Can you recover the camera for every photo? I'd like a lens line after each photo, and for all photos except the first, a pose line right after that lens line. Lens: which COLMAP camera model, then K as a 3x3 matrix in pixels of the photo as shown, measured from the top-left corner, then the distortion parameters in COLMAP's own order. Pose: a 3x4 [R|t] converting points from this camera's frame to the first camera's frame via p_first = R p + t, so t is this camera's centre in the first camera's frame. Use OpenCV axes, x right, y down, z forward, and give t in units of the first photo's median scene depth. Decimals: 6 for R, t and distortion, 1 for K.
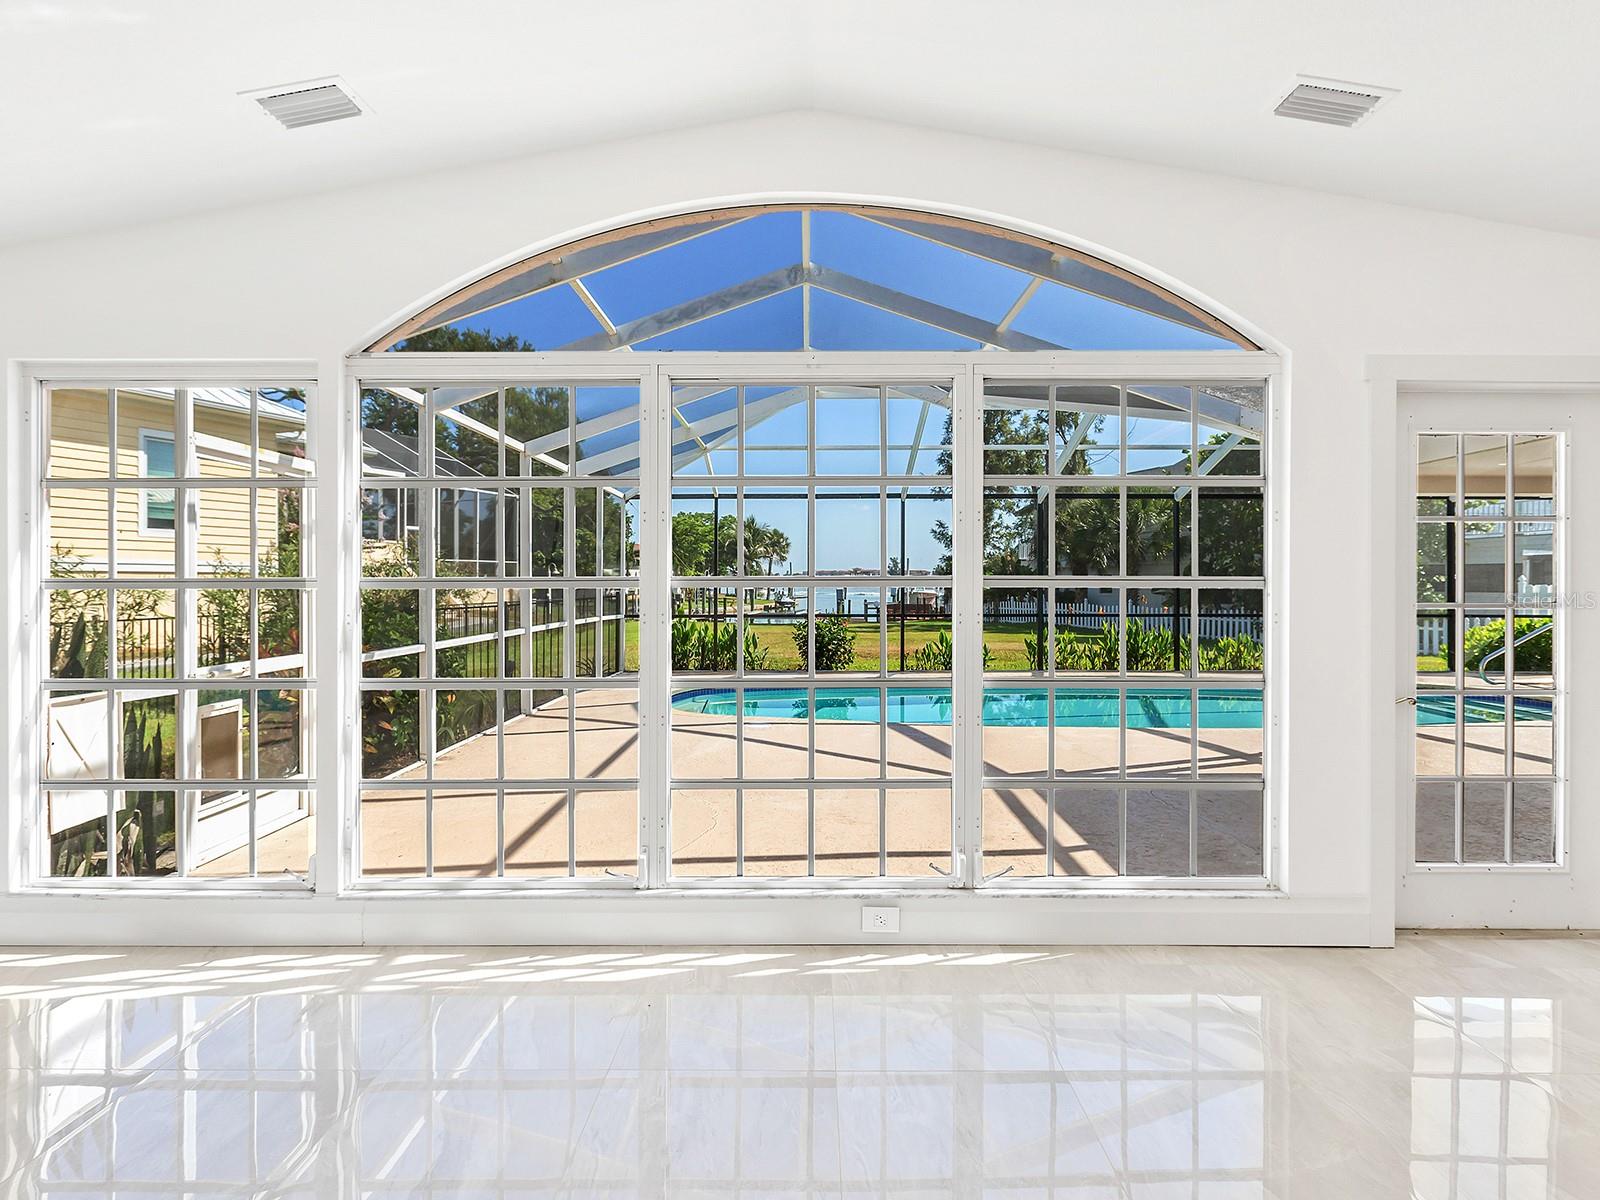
lens RADIAL K [[813.6, 0, 795.3], [0, 813.6, 587.5], [0, 0, 1]] dist [0.001436, -0.000794]
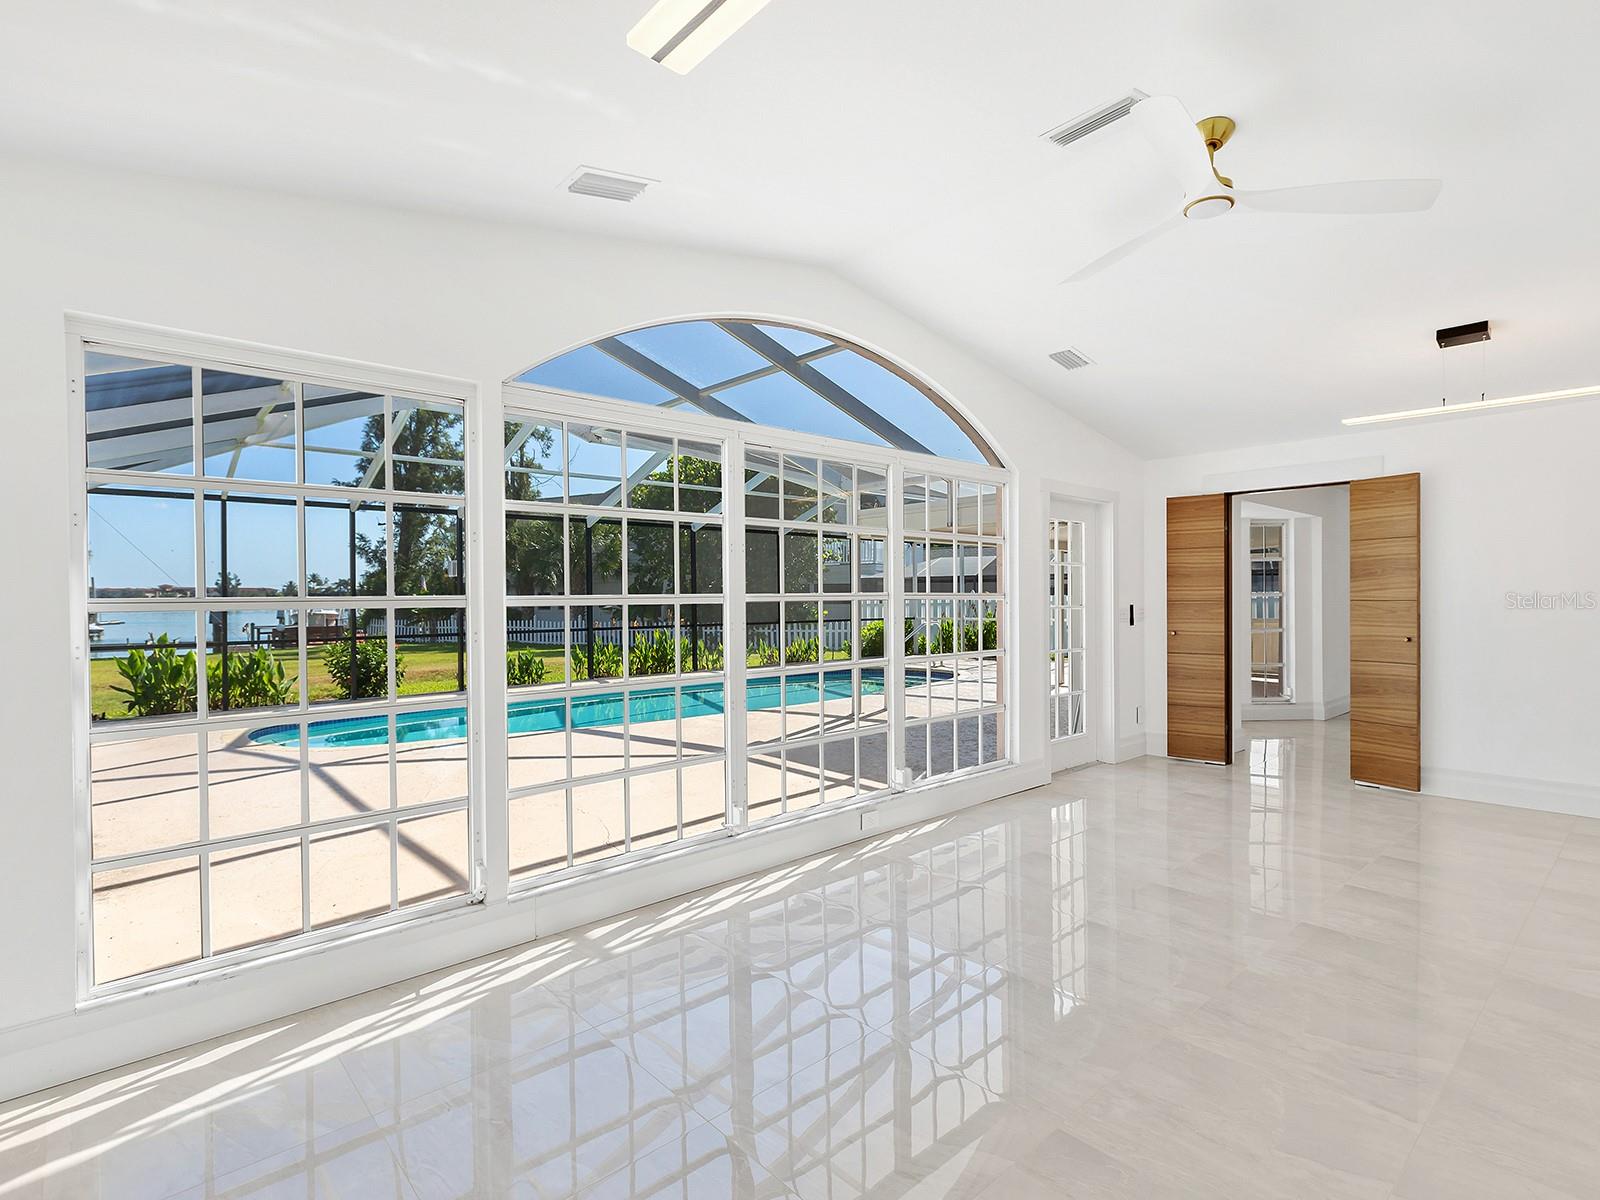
lens RADIAL K [[813.6, 0, 798.5], [0, 813.6, 606.6], [0, 0, 1]] dist [0.001436, -0.000794]
pose [[0.735125, -0.012858, 0.677809, -0.958007], [0.011989, 0.999910, 0.005965, -0.000097], [-0.677825, 0.003741, 0.735214, -0.021674]]
